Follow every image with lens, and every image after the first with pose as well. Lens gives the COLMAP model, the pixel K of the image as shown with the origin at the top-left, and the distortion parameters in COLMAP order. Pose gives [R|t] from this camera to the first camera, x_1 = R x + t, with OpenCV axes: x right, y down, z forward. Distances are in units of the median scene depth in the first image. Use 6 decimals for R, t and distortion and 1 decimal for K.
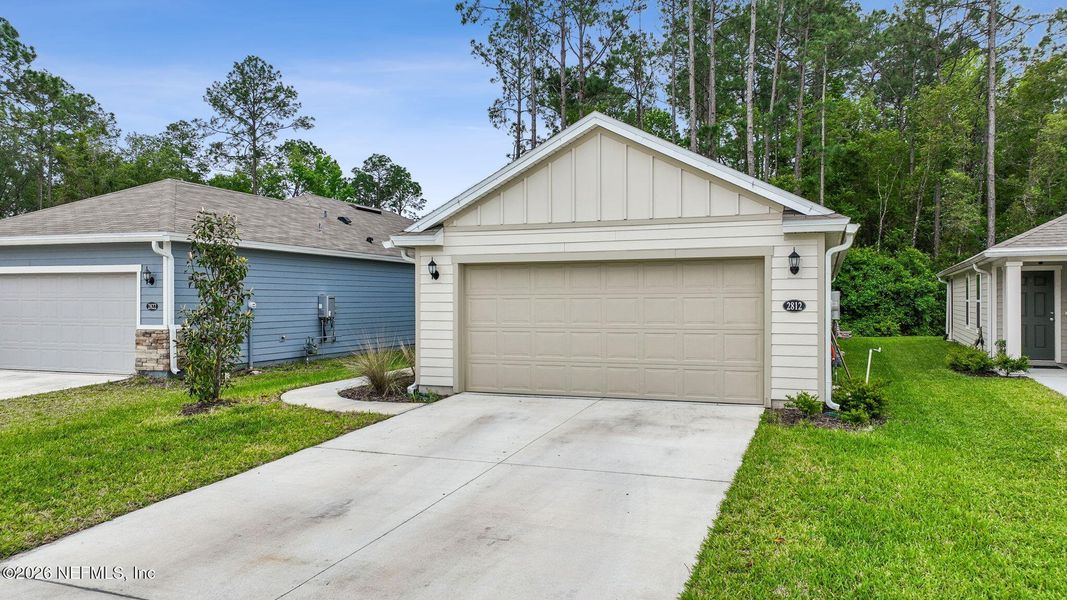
lens RADIAL K [[750.1, 0, 538.6], [0, 750.1, 306.9], [0, 0, 1]] dist [0.009118, 0.001571]
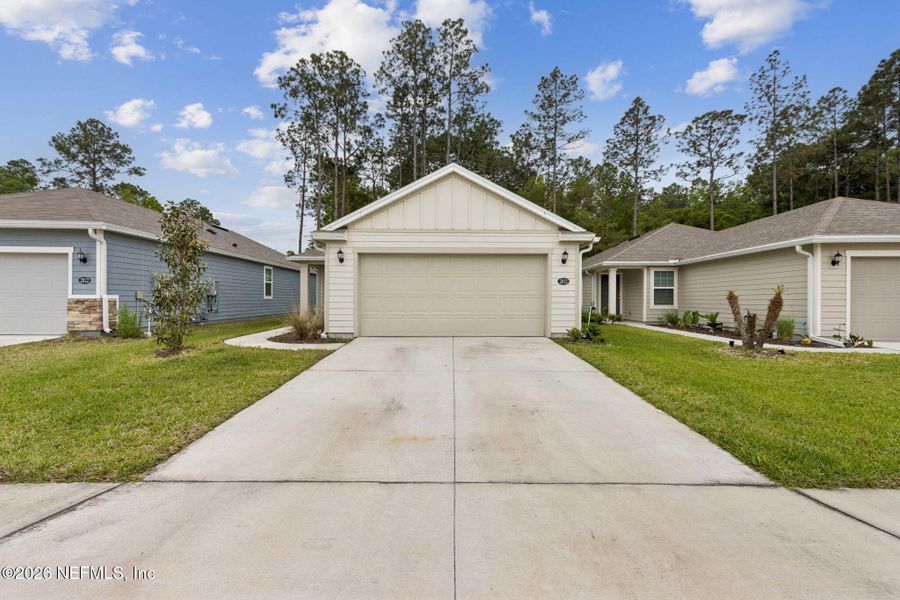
lens RADIAL K [[414.2, 0, 454.0], [0, 414.2, 304.6], [0, 0, 1]] dist [0.005623, -0.001313]
pose [[0.927994, 0.001284, 0.372592, -0.238957], [-0.003162, 0.999985, 0.004431, 0.043692], [-0.372581, -0.005290, 0.927985, 0.135252]]
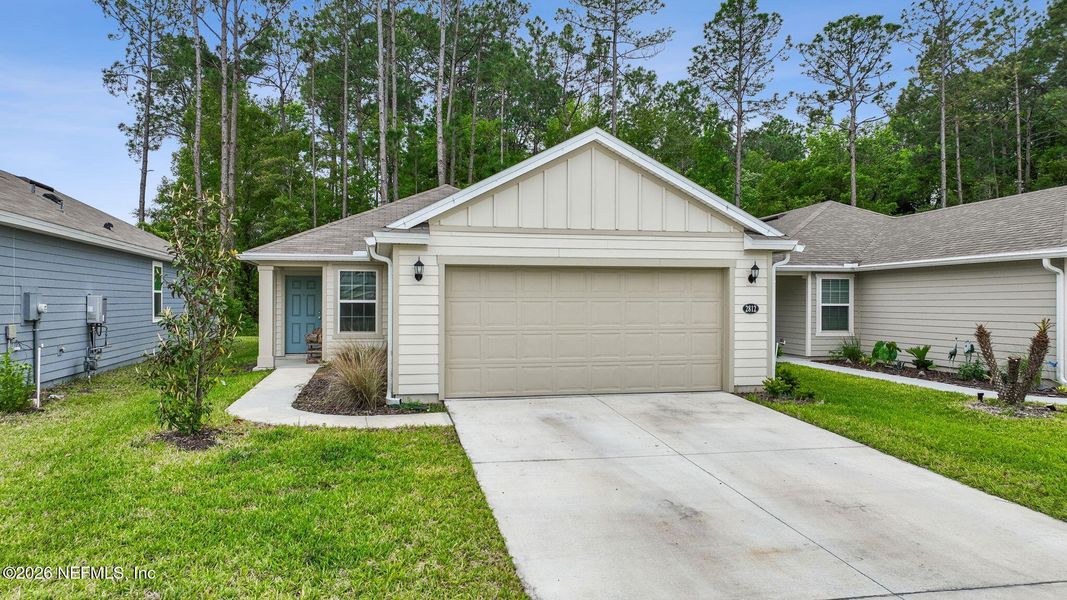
lens RADIAL K [[750.1, 0, 541.6], [0, 750.1, 310.3], [0, 0, 1]] dist [0.009118, 0.001571]
pose [[0.831971, -0.003412, 0.554809, -0.530875], [0.001427, 0.999991, 0.004010, -0.003246], [-0.554818, -0.002545, 0.831968, 0.137581]]
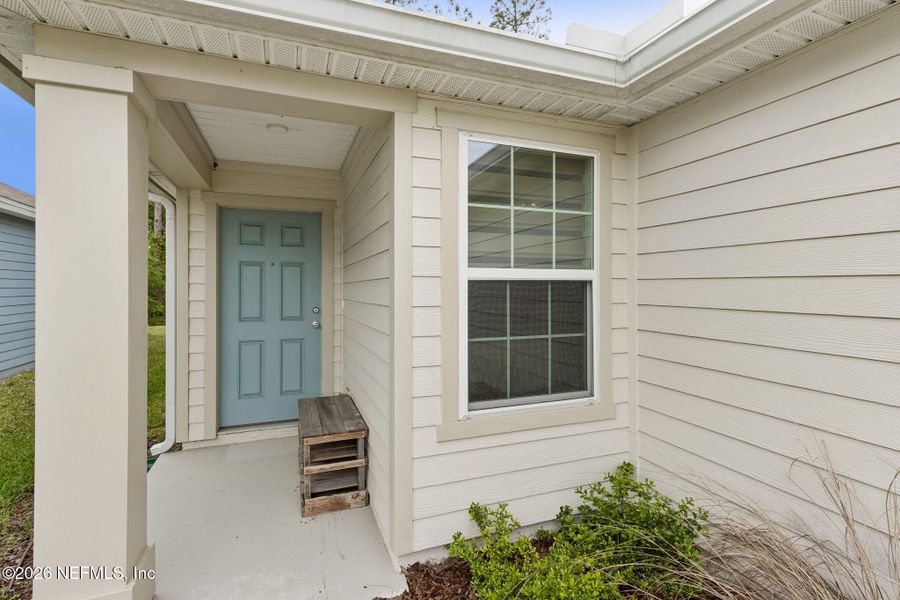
lens RADIAL K [[414.2, 0, 445.7], [0, 414.2, 290.1], [0, 0, 1]] dist [0.005623, -0.001313]
pose [[0.739011, -0.006813, 0.673659, -0.191284], [0.006479, 0.999974, 0.003005, -0.008562], [-0.673662, 0.002144, 0.739036, 1.389508]]
